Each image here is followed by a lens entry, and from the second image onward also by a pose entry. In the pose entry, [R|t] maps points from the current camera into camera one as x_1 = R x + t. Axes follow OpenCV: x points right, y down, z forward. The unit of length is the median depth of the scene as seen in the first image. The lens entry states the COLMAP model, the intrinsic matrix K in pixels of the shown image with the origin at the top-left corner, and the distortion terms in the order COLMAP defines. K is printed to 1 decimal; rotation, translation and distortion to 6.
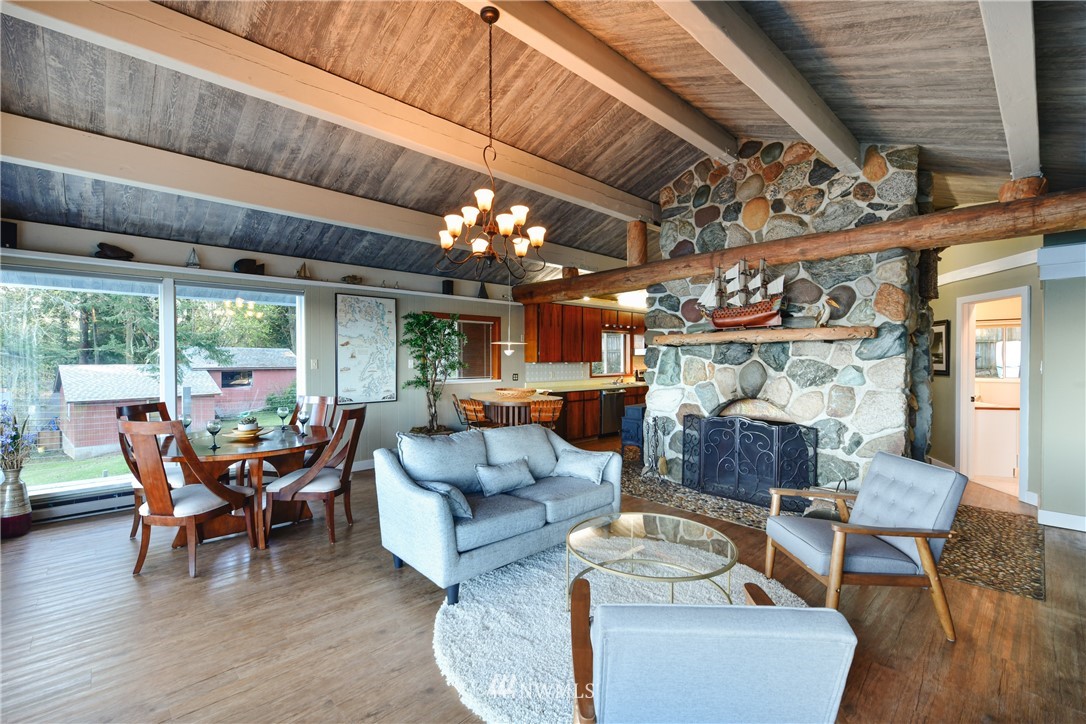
lens RADIAL K [[472.5, 0, 543.0], [0, 472.5, 362.0], [0, 0, 1]] dist [0.001404, 0.000107]
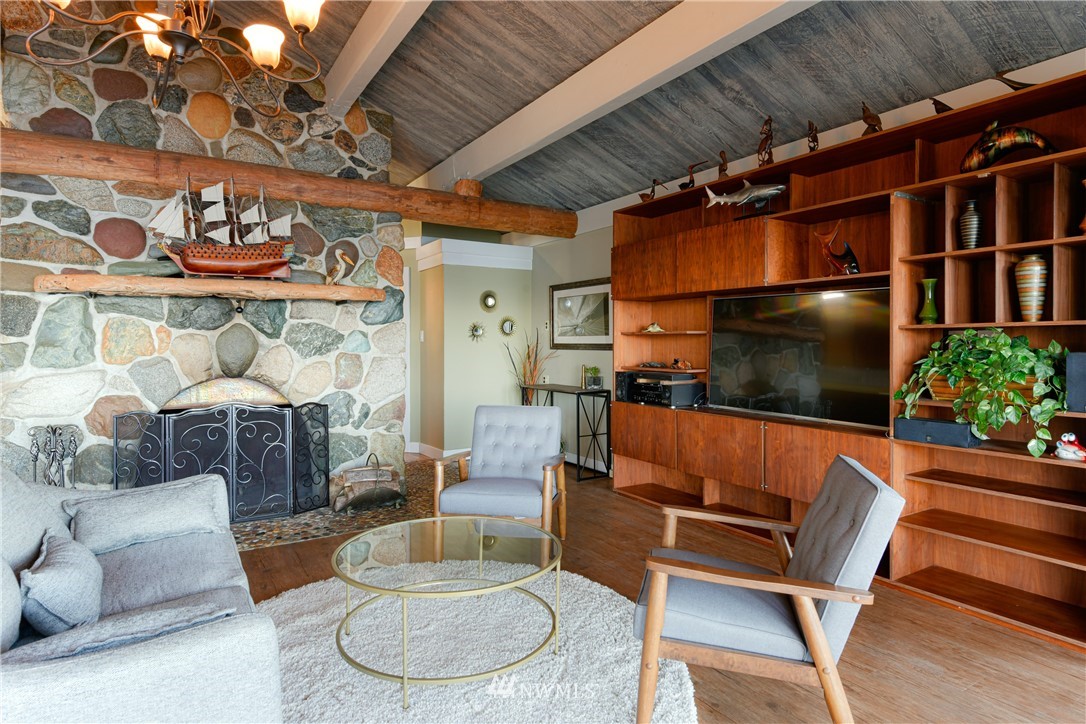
lens RADIAL K [[605.2, 0, 550.5], [0, 605.2, 350.9], [0, 0, 1]] dist [0.002789, -0.000341]
pose [[0.185941, -0.013259, 0.982471, -0.345001], [0.008469, 0.999893, 0.011891, 0.029175], [-0.982524, 0.006109, 0.186033, 0.340647]]
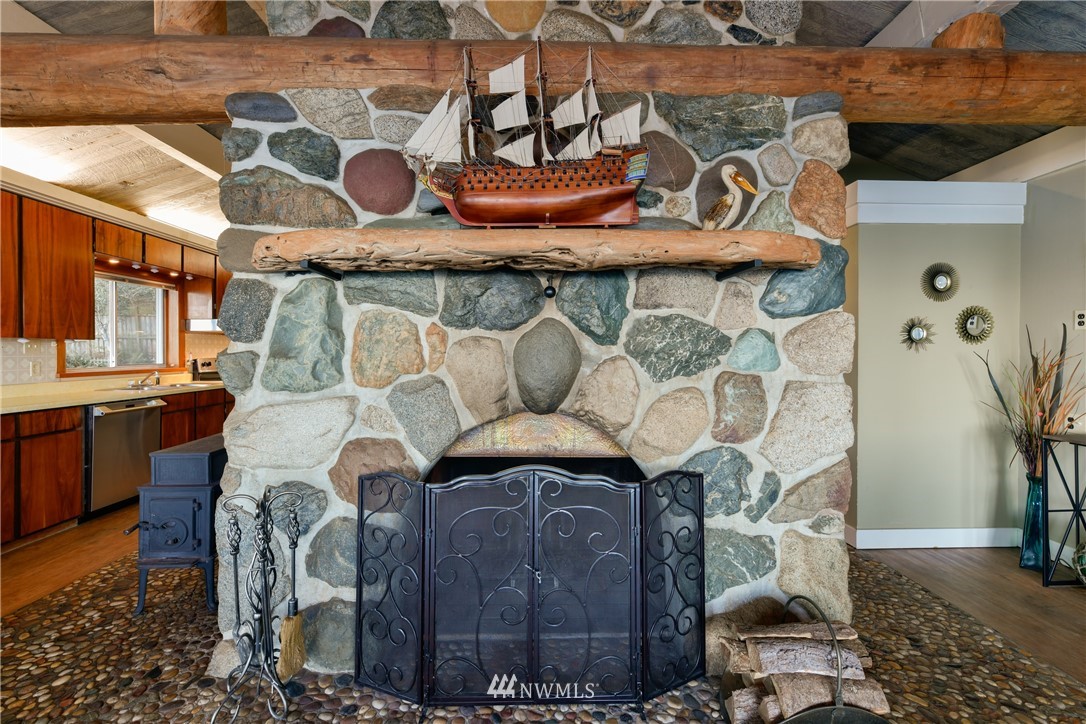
lens RADIAL K [[460.1, 0, 544.2], [0, 460.1, 353.9], [0, 0, 1]] dist [0.002149, -0.000340]
pose [[0.665742, -0.002963, 0.746176, 0.141197], [0.005060, 0.999987, -0.000545, 0.025493], [-0.746165, 0.004139, 0.665749, 0.694672]]
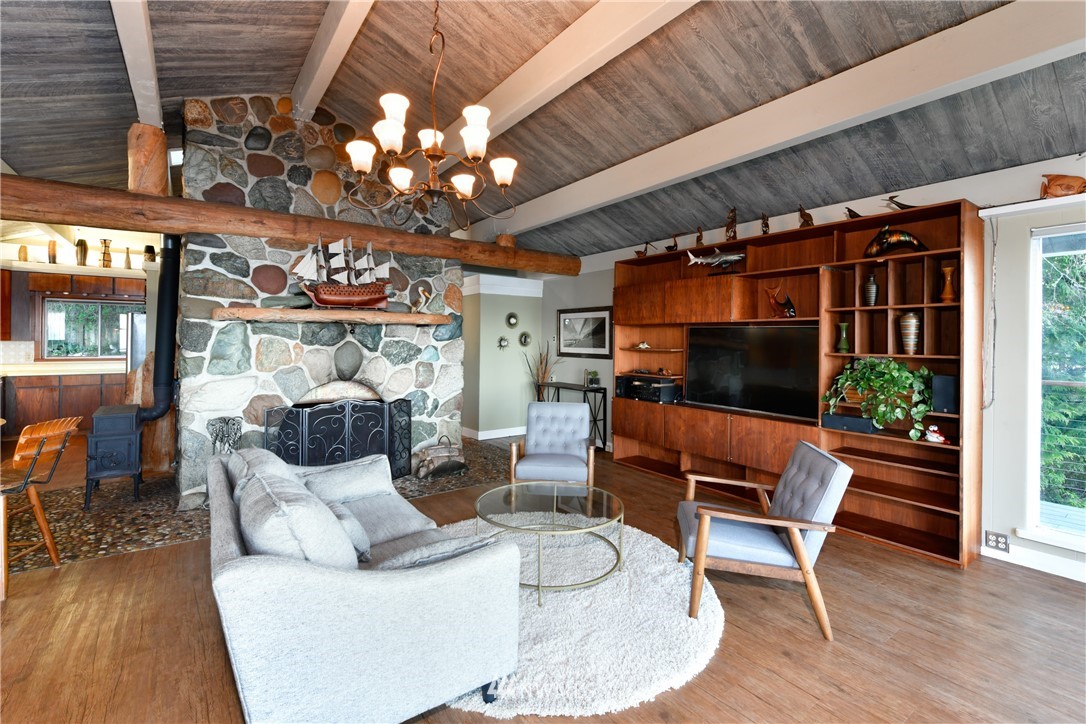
lens RADIAL K [[481.7, 0, 547.0], [0, 481.7, 341.1], [0, 0, 1]] dist [-0.000797, -0.000278]
pose [[0.119178, 0.000030, 0.992873, -0.465050], [-0.001159, 0.999999, 0.000109, -0.003773], [-0.992872, -0.001164, 0.119178, 0.443777]]
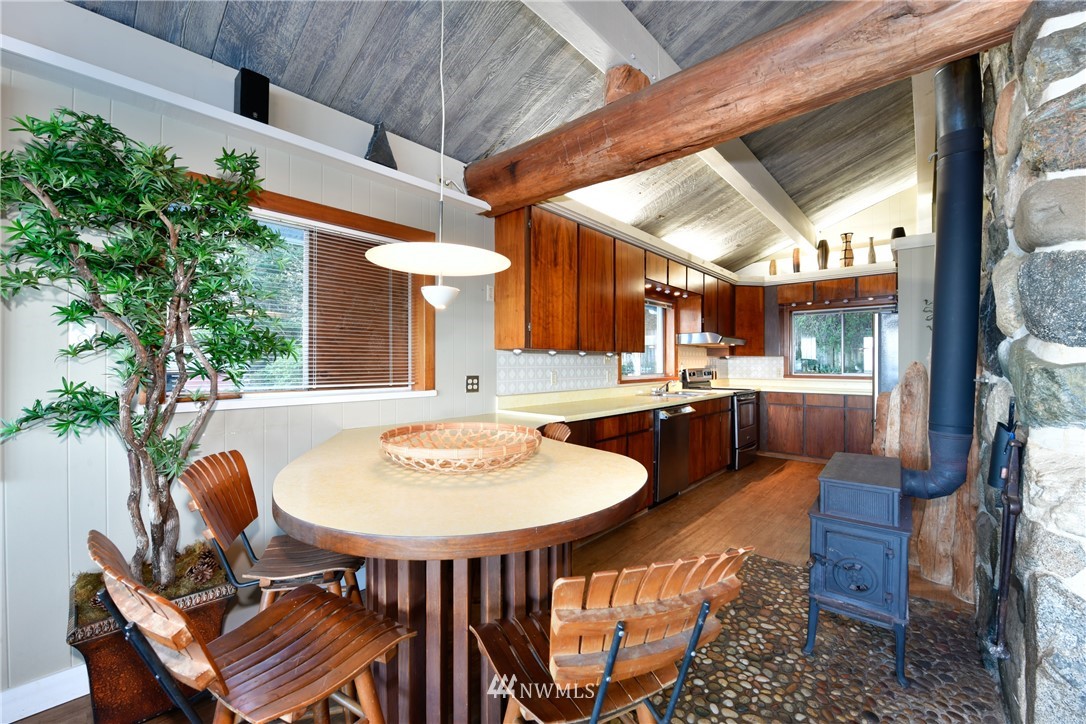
lens RADIAL K [[433.5, 0, 548.6], [0, 433.5, 359.6], [0, 0, 1]] dist [-0.011971, -0.000377]
pose [[0.995605, 0.001118, 0.093649, -0.041711], [0.000340, 0.999879, -0.015554, 0.024654], [-0.093655, 0.015518, 0.995484, 0.922933]]
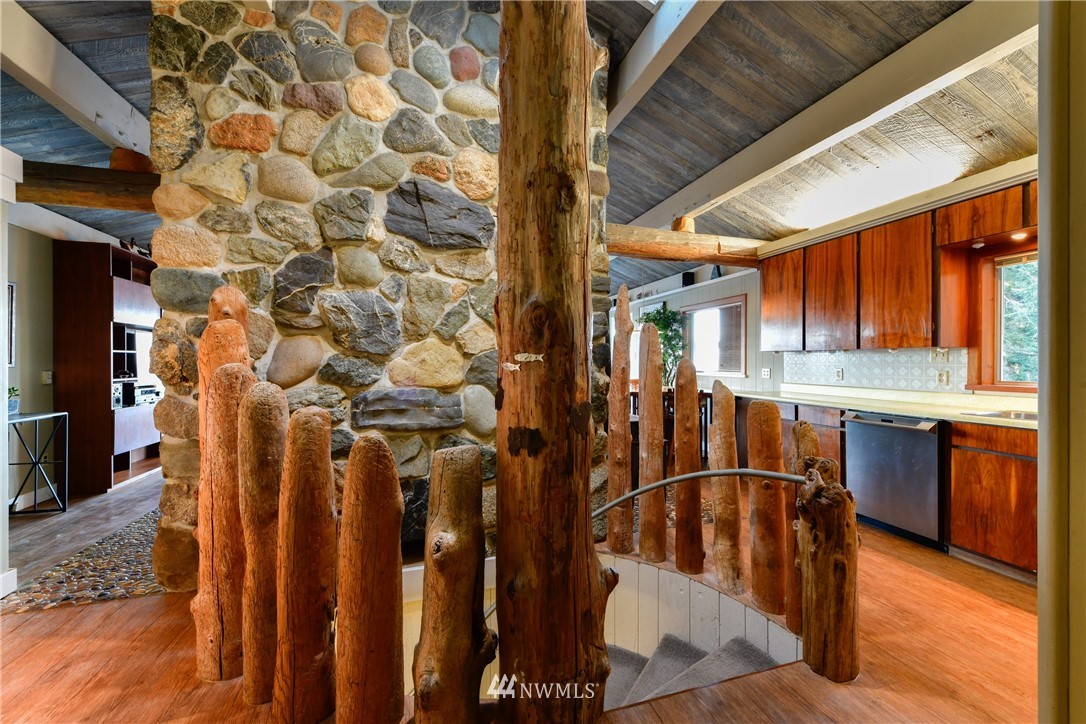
lens RADIAL K [[433.5, 0, 548.6], [0, 433.5, 359.6], [0, 0, 1]] dist [-0.011971, -0.000377]
pose [[-0.437023, 0.000327, -0.899450, 0.984615], [-0.005222, 0.999982, 0.002901, 0.017743], [0.899435, 0.005965, -0.437013, 1.482372]]
